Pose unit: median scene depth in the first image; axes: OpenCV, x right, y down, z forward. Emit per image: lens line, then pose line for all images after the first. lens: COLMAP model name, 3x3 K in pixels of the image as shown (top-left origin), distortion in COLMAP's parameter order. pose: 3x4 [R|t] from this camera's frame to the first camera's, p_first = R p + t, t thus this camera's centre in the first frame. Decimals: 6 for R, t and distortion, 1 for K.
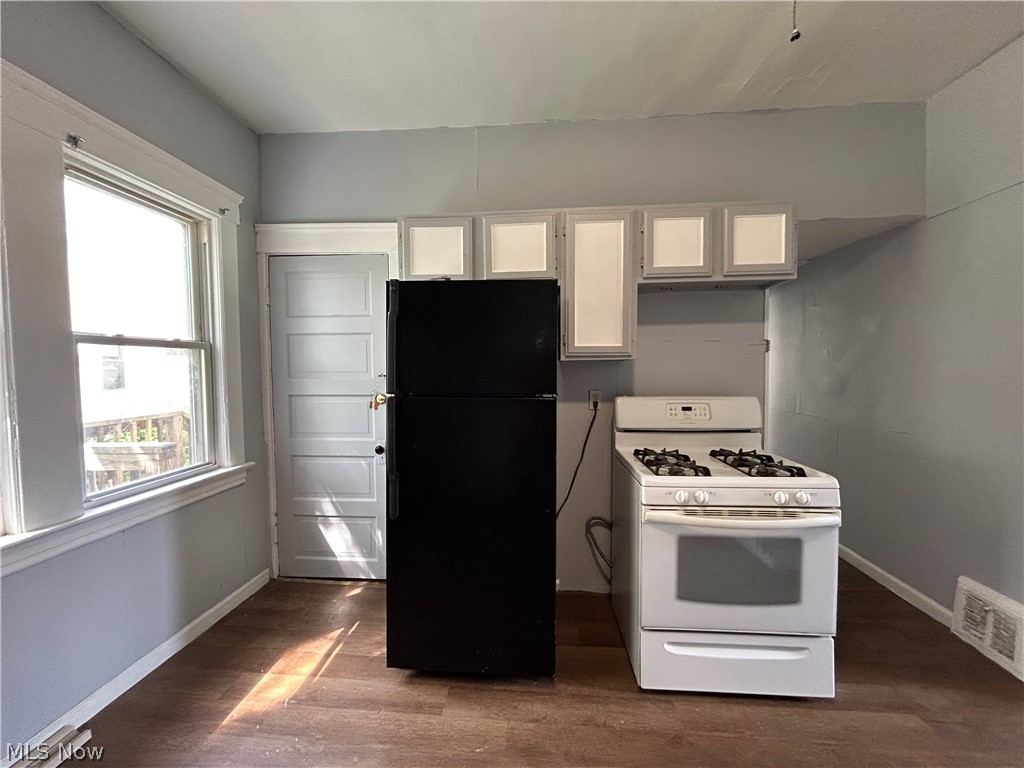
lens RADIAL K [[413.6, 0, 509.9], [0, 413.6, 385.9], [0, 0, 1]] dist [-0.005698, 0.003310]
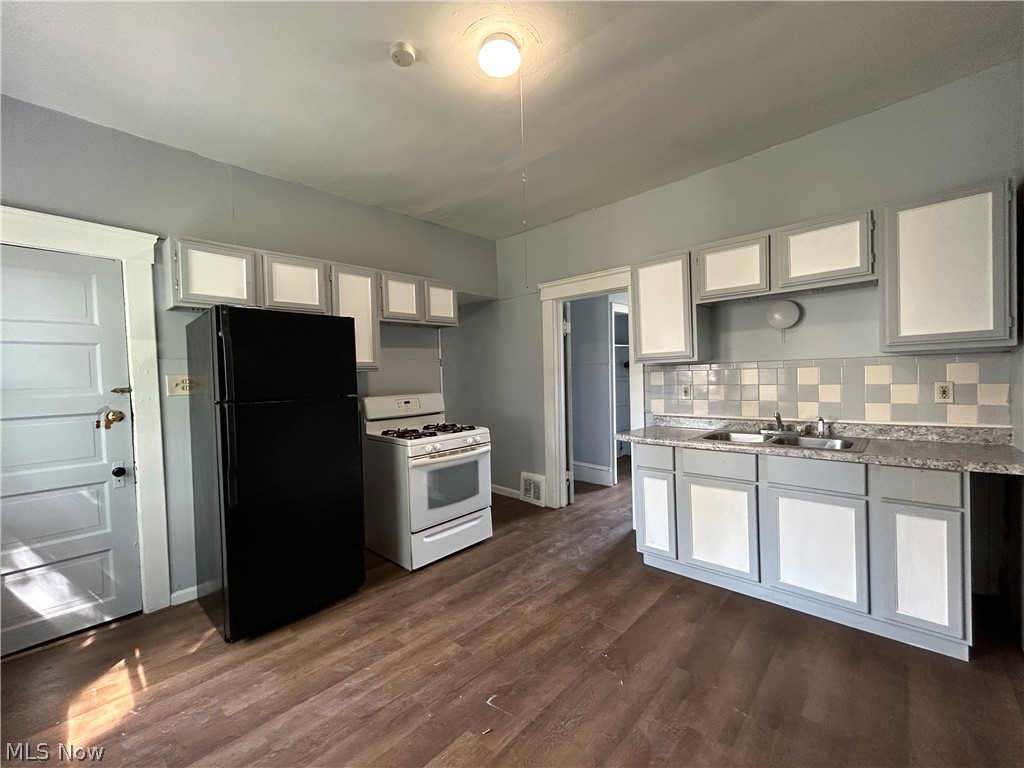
lens RADIAL K [[413.6, 0, 509.9], [0, 413.6, 385.9], [0, 0, 1]] dist [-0.005698, 0.003310]
pose [[0.629868, -0.034957, 0.775916, -0.595714], [0.056905, 0.998379, -0.001214, 0.019278], [-0.774615, 0.044918, 0.630836, -0.321441]]
